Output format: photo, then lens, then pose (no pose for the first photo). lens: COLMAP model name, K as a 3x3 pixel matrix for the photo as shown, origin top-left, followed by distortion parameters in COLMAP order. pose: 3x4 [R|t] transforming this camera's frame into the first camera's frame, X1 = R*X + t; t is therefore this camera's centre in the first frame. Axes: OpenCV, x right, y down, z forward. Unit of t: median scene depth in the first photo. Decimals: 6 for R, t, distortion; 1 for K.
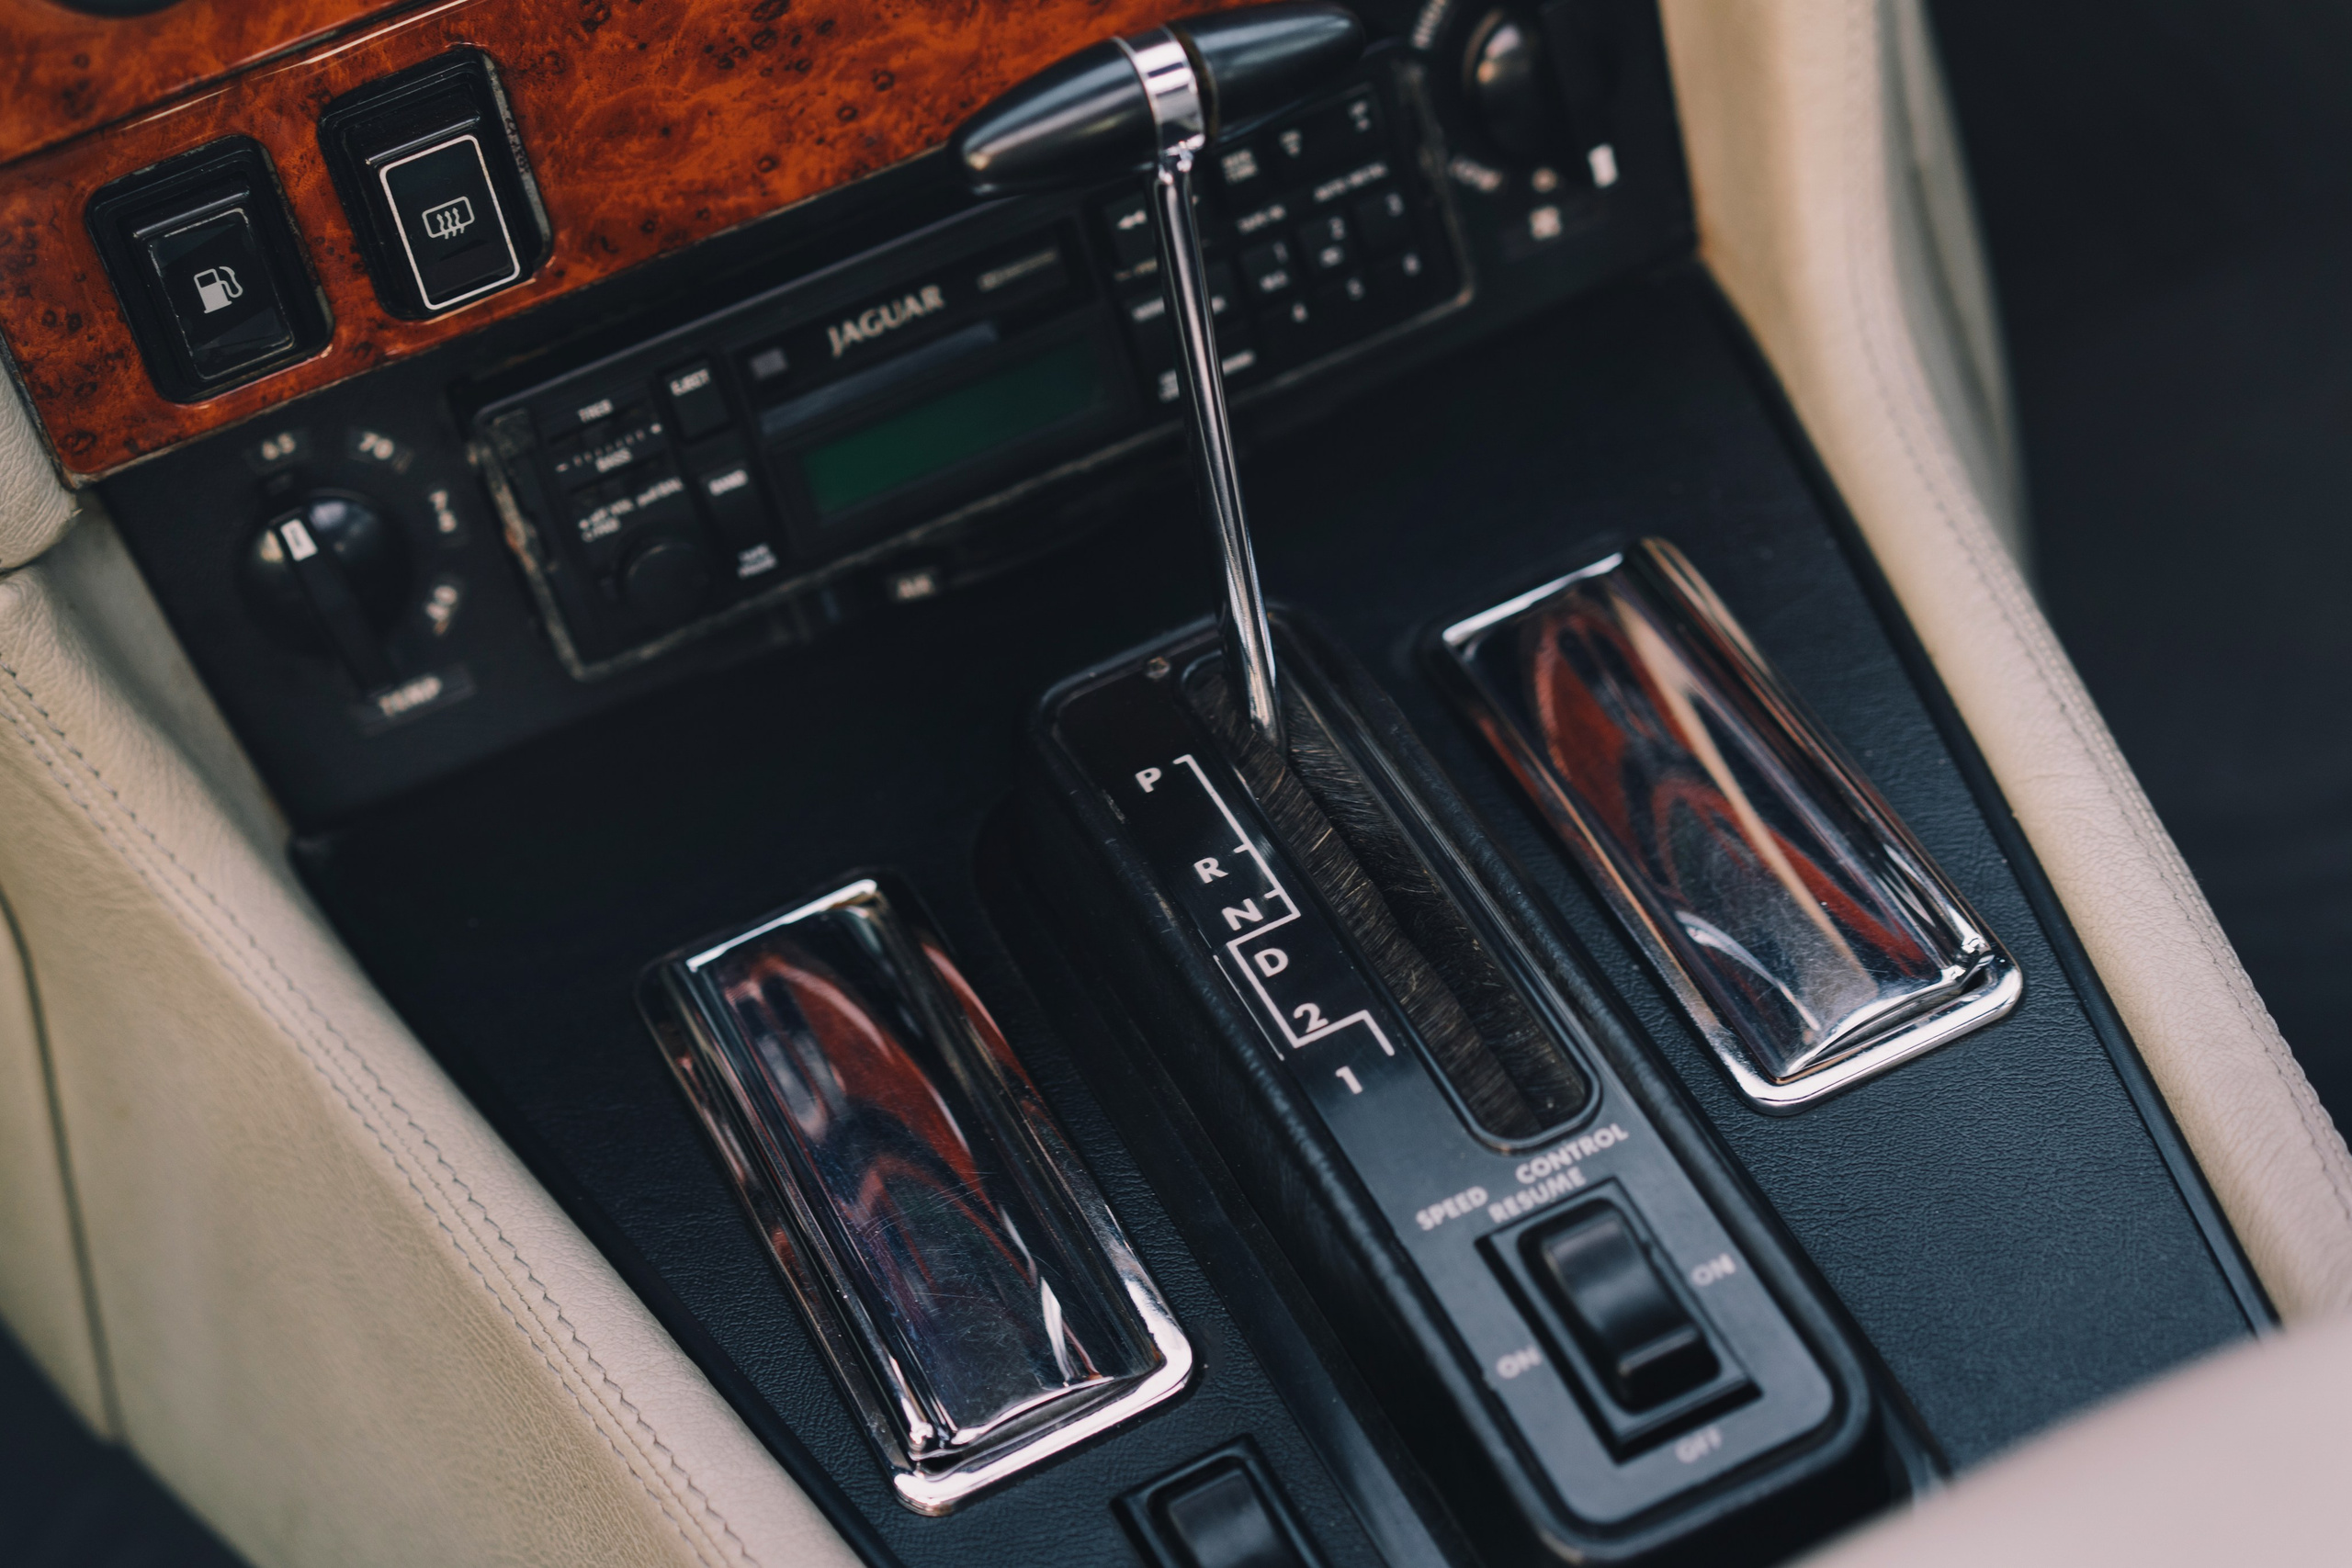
lens RADIAL K [[4004.6, 0, 1173.5], [0, 4004.6, 802.3], [0, 0, 1]] dist [-0.012979, 0.000000]
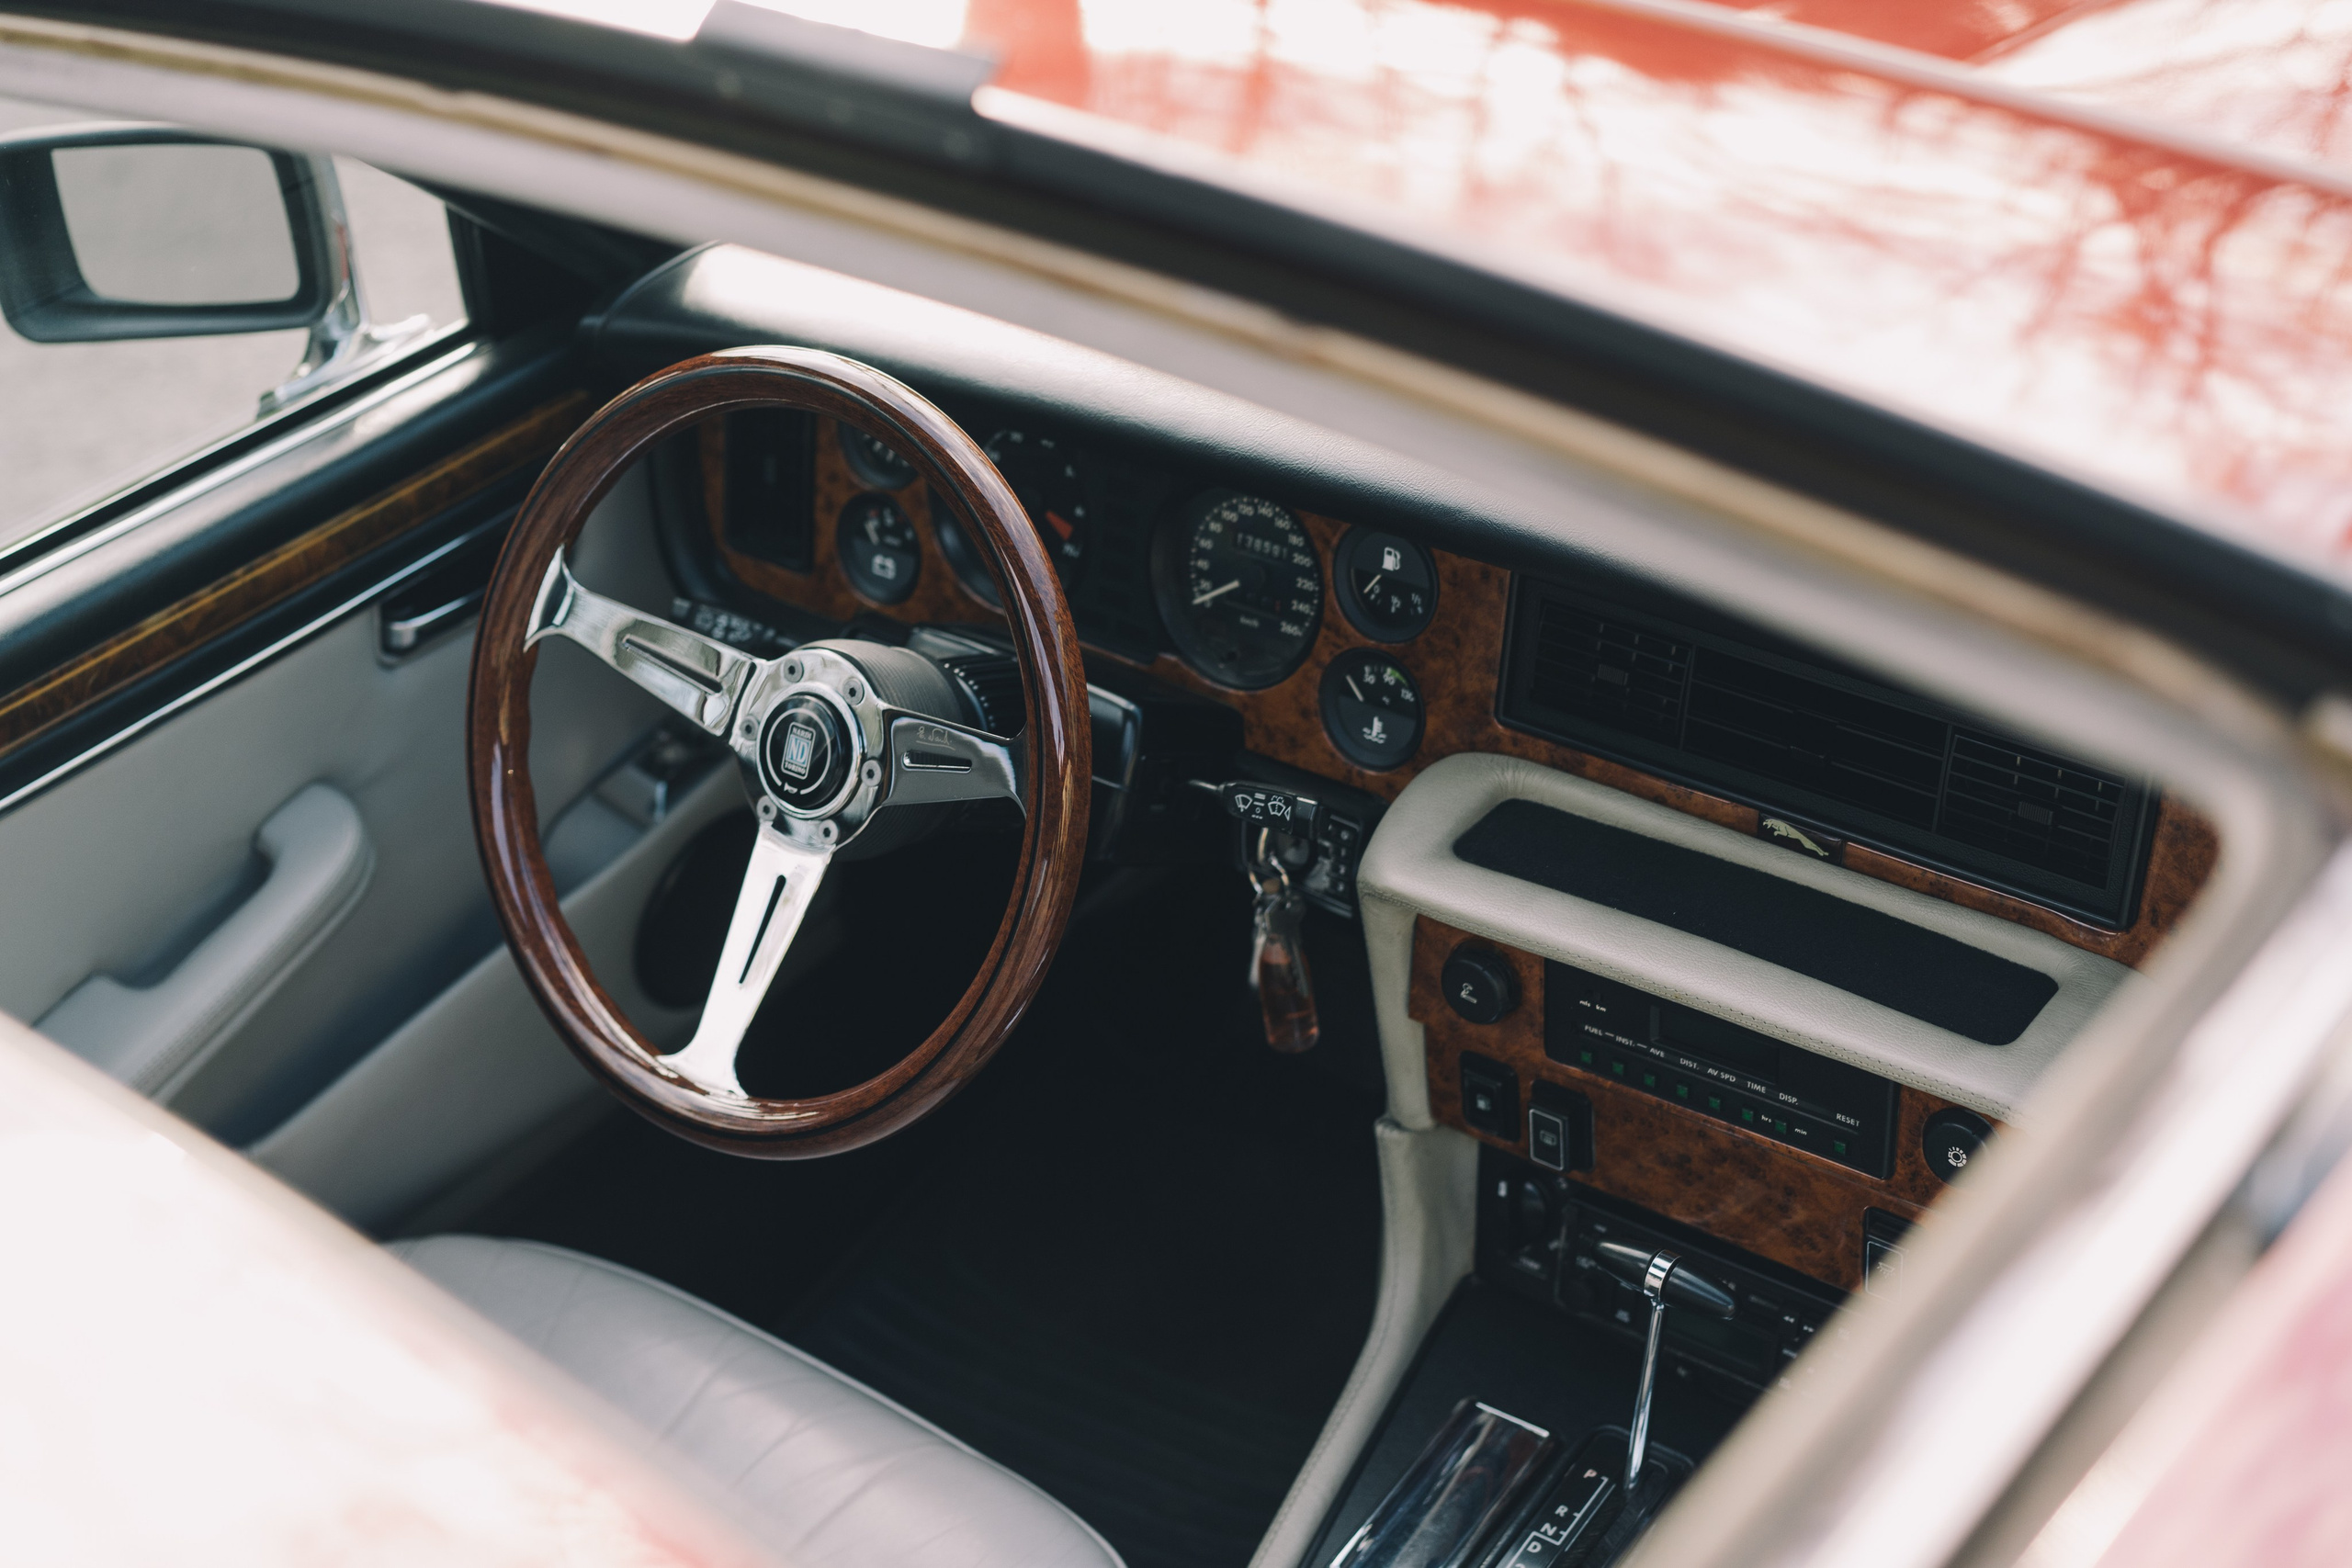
lens RADIAL K [[3664.5, 0, 1186.6], [0, 3664.5, 772.9], [0, 0, 1]] dist [0.004715, 0.000000]
pose [[0.483624, 0.585378, -0.650722, 1.145425], [-0.603986, 0.761272, 0.235937, -0.753405], [0.633489, 0.278922, 0.721730, -1.000369]]
